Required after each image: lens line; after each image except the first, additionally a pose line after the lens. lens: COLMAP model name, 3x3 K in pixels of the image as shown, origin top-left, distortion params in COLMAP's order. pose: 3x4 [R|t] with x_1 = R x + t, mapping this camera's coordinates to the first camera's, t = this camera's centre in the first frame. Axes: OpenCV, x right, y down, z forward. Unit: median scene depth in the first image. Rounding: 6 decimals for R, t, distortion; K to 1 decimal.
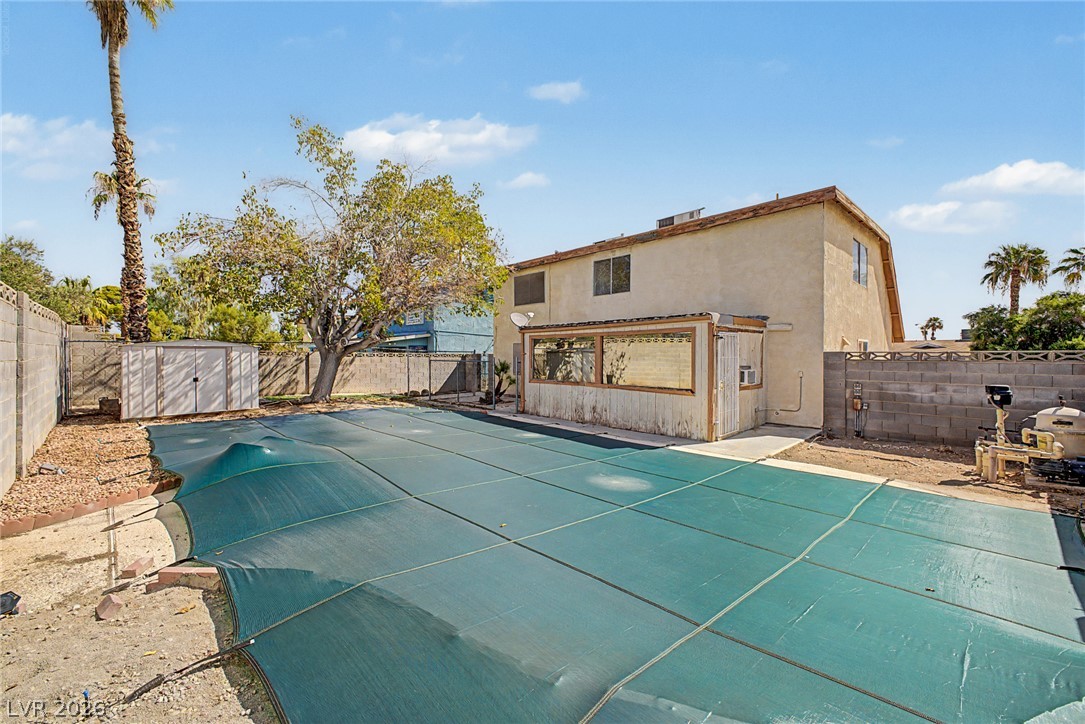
lens RADIAL K [[432.2, 0, 547.8], [0, 432.2, 357.3], [0, 0, 1]] dist [0.019113, -0.001617]
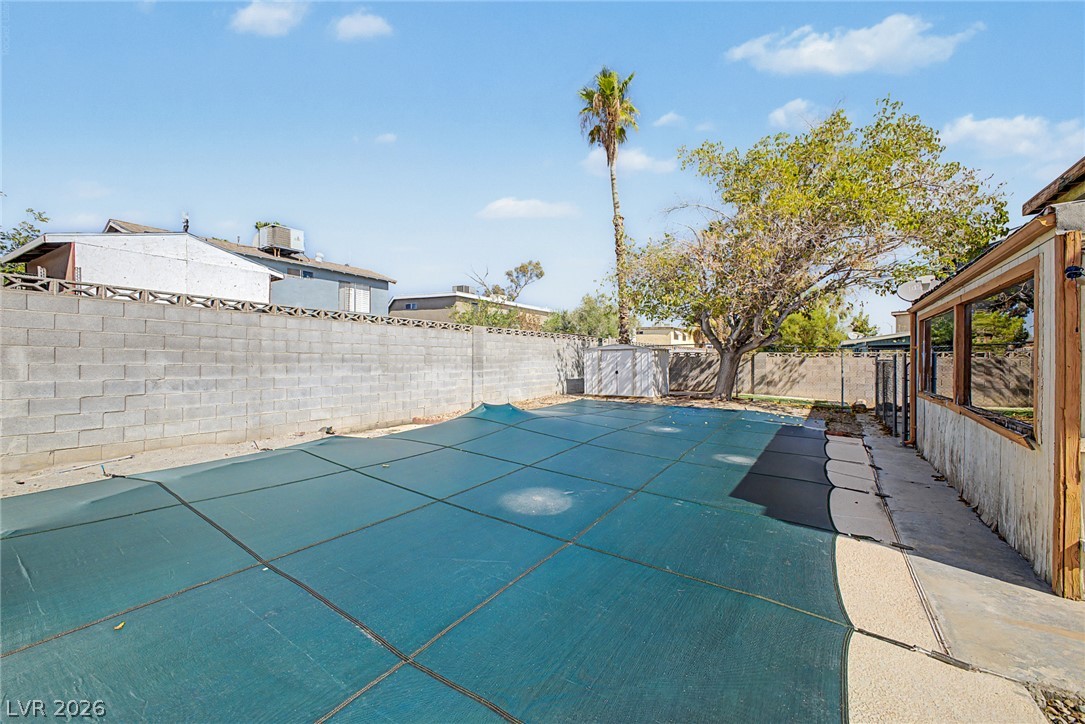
lens RADIAL K [[432.2, 0, 547.5], [0, 432.2, 359.0], [0, 0, 1]] dist [0.019113, -0.001617]
pose [[0.242531, -0.000235, -0.970144, 0.517191], [-0.005240, 0.999985, -0.001553, 0.011674], [0.970130, 0.005460, 0.242526, 0.434583]]
